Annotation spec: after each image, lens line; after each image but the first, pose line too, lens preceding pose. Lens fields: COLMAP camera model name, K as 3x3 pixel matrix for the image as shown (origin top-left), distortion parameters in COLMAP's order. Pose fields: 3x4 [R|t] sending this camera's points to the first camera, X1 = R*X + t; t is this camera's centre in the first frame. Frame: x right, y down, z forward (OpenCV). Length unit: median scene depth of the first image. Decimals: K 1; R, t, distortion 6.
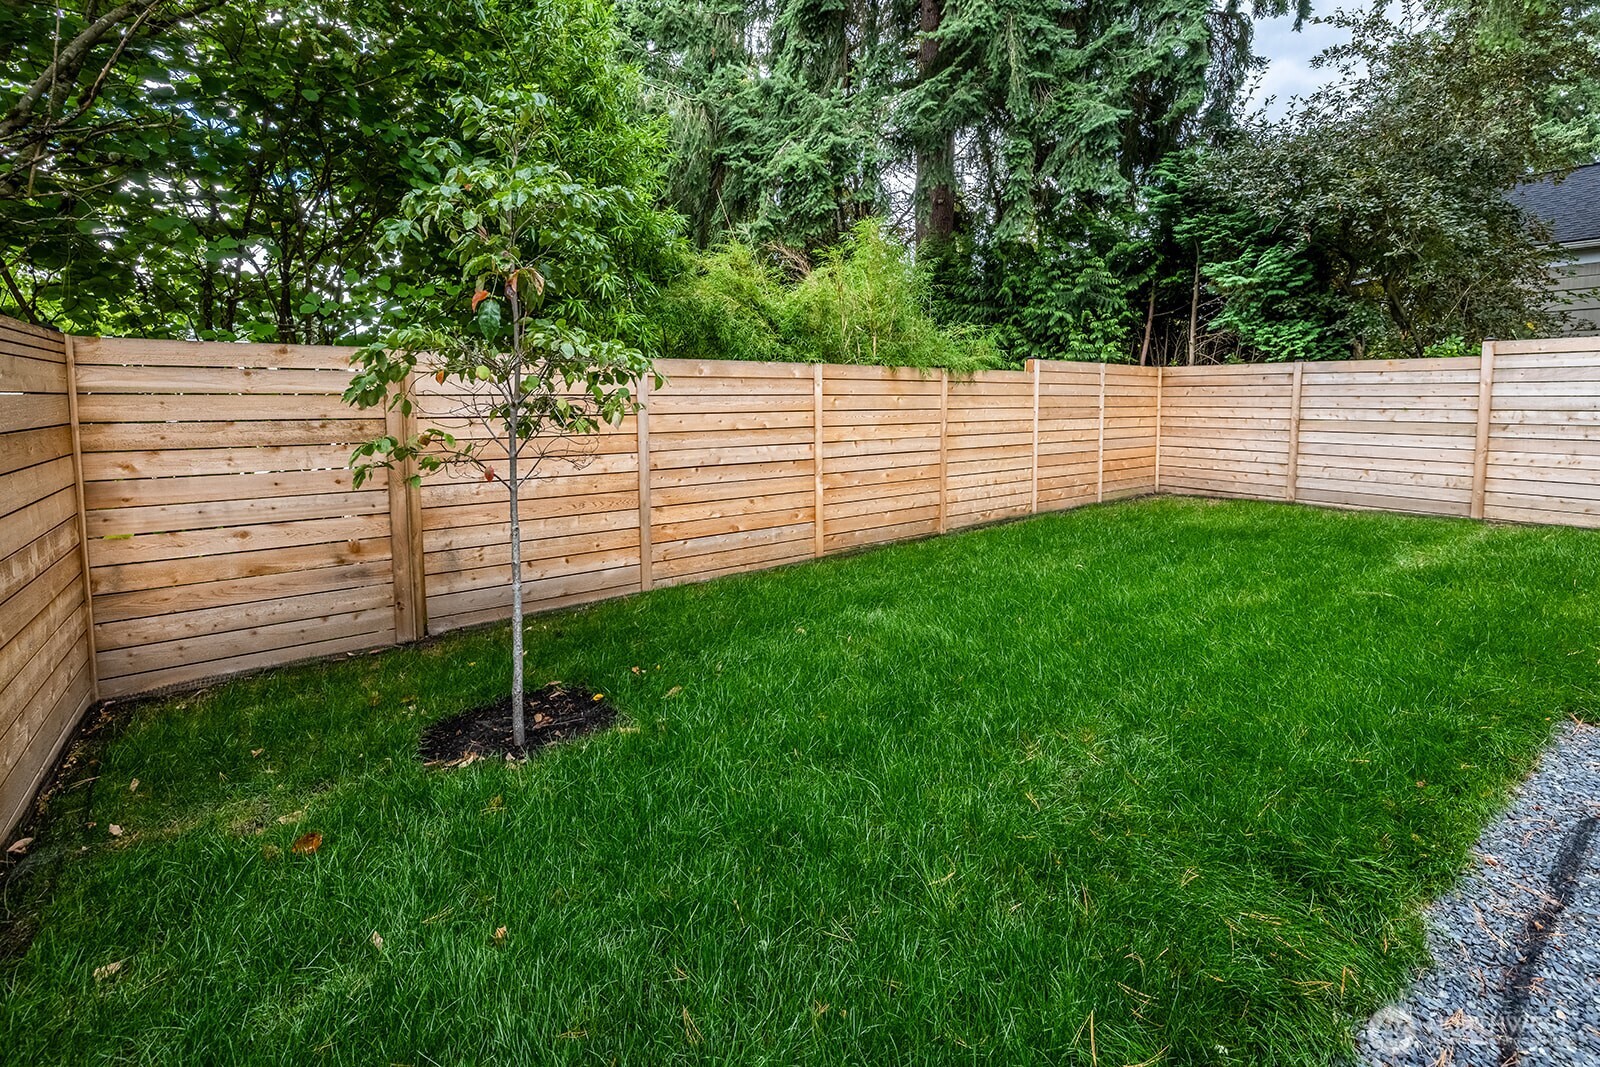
lens RADIAL K [[677.9, 0, 800.7], [0, 677.9, 533.7], [0, 0, 1]] dist [0.000653, 0.000102]
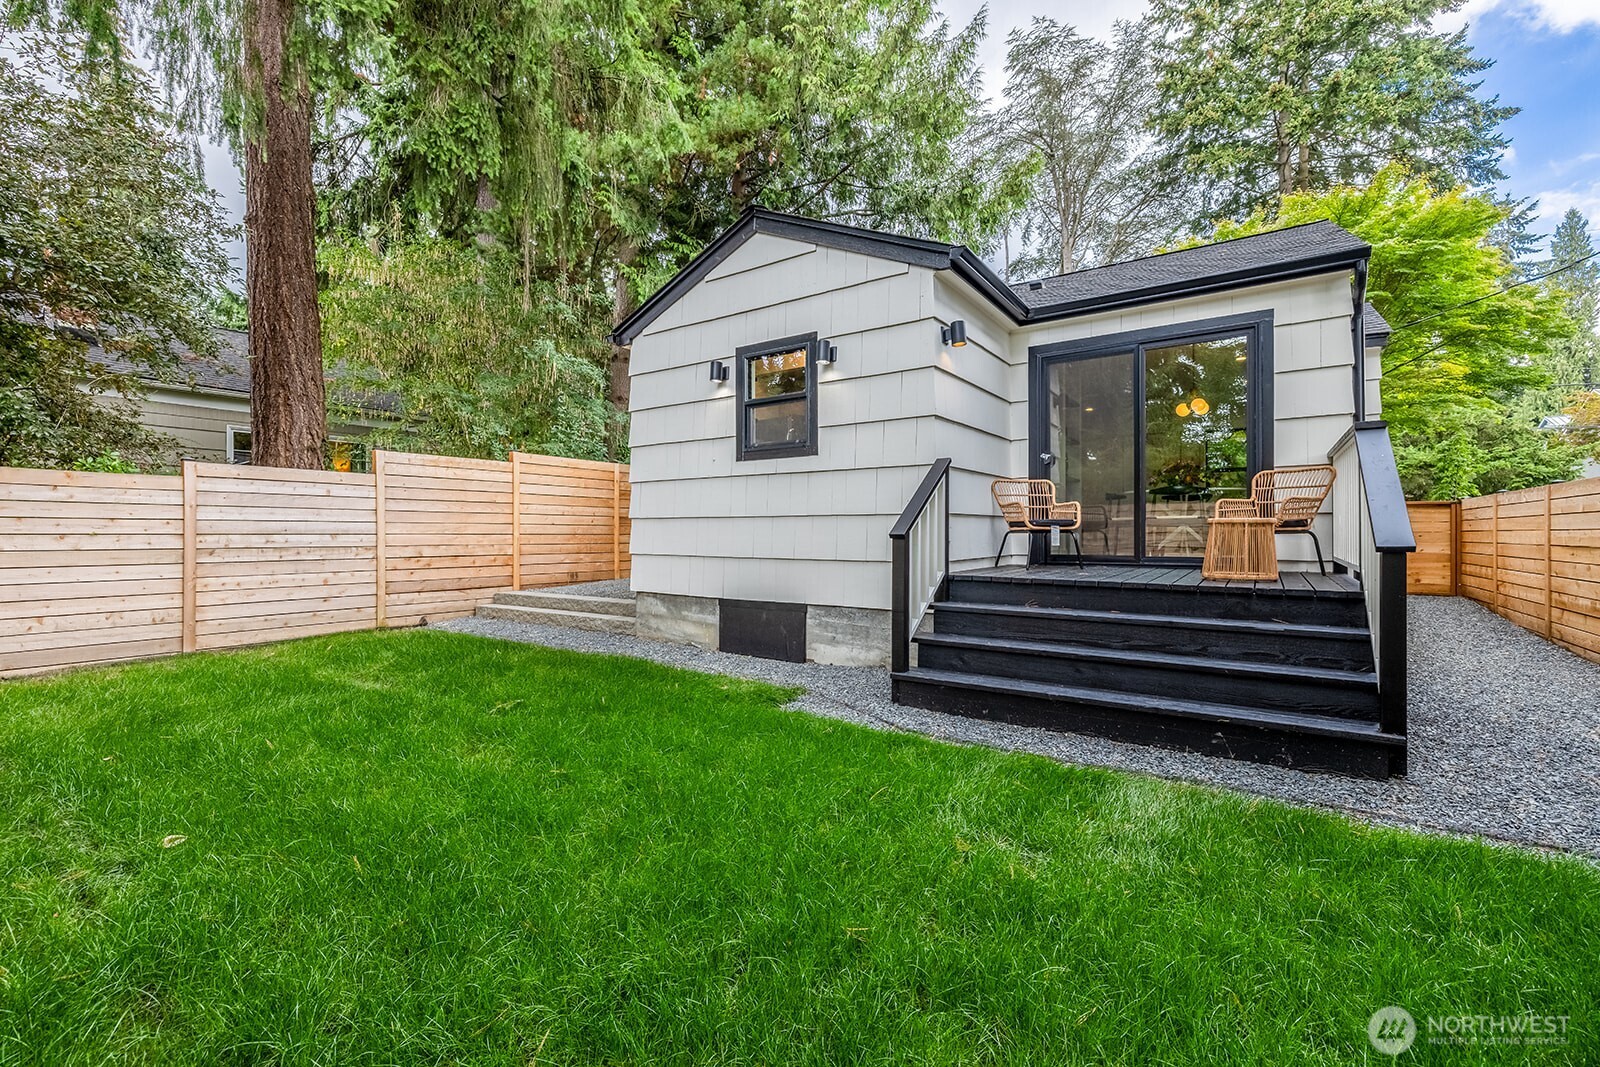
lens RADIAL K [[677.9, 0, 800.0], [0, 677.9, 531.1], [0, 0, 1]] dist [0.000653, 0.000102]
pose [[-0.308910, -0.003927, 0.951083, -0.116202], [0.179231, 0.981835, 0.062268, -0.092347], [-0.934051, 0.189699, -0.302595, 0.486785]]
